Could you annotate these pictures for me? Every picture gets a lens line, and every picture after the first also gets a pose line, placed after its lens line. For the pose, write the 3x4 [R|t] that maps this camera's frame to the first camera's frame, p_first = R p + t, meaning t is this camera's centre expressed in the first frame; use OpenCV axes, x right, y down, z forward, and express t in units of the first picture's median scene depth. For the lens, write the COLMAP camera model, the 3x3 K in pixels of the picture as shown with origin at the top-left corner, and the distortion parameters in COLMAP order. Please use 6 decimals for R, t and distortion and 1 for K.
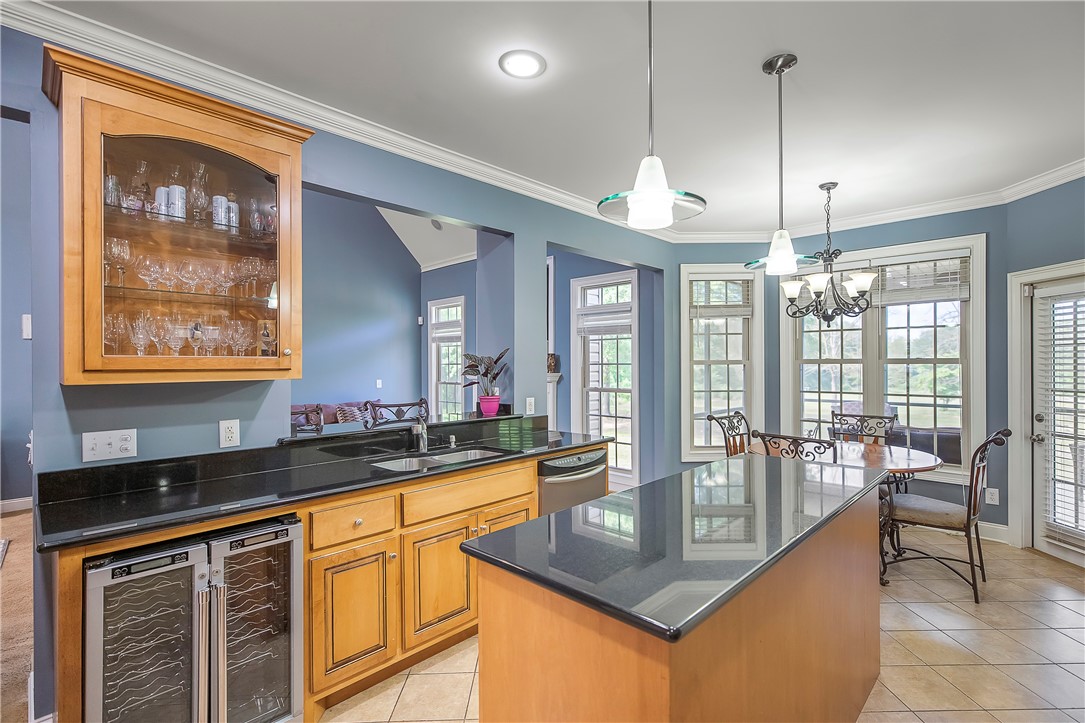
lens RADIAL K [[496.2, 0, 558.9], [0, 496.2, 366.0], [0, 0, 1]] dist [0.004280, 0.000334]
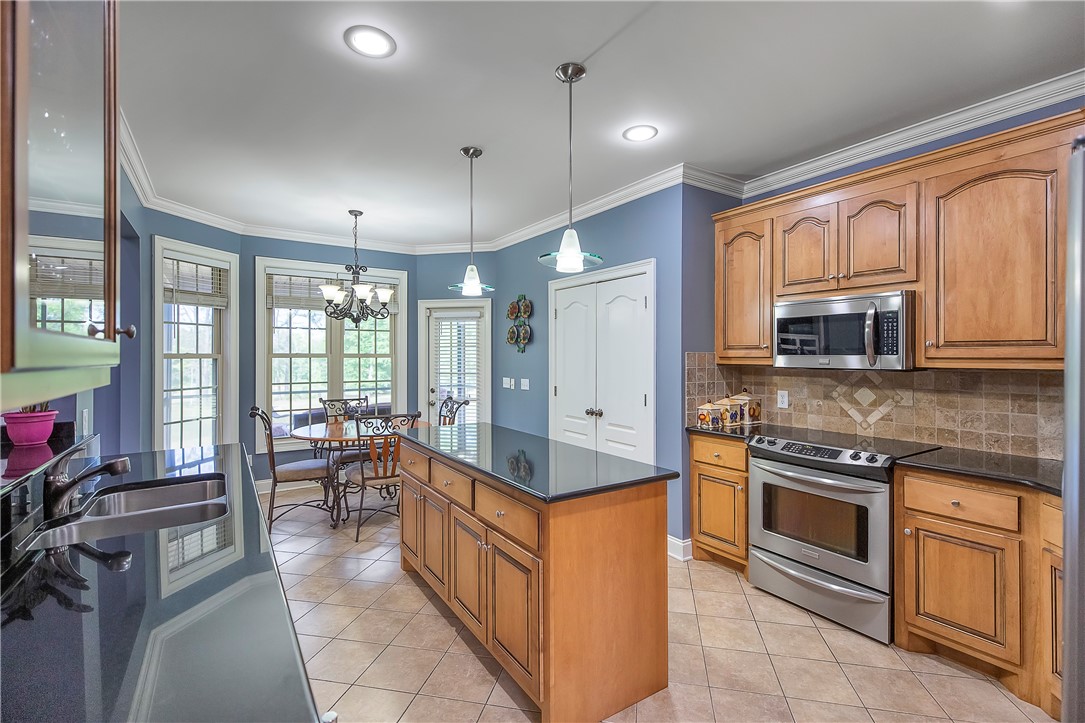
lens RADIAL K [[496.2, 0, 533.6], [0, 496.2, 352.5], [0, 0, 1]] dist [0.004280, 0.000334]
pose [[0.247431, 0.010898, 0.968844, -0.477035], [0.007446, 0.999886, -0.013149, 0.002832], [-0.968877, 0.010467, 0.247321, 0.243445]]
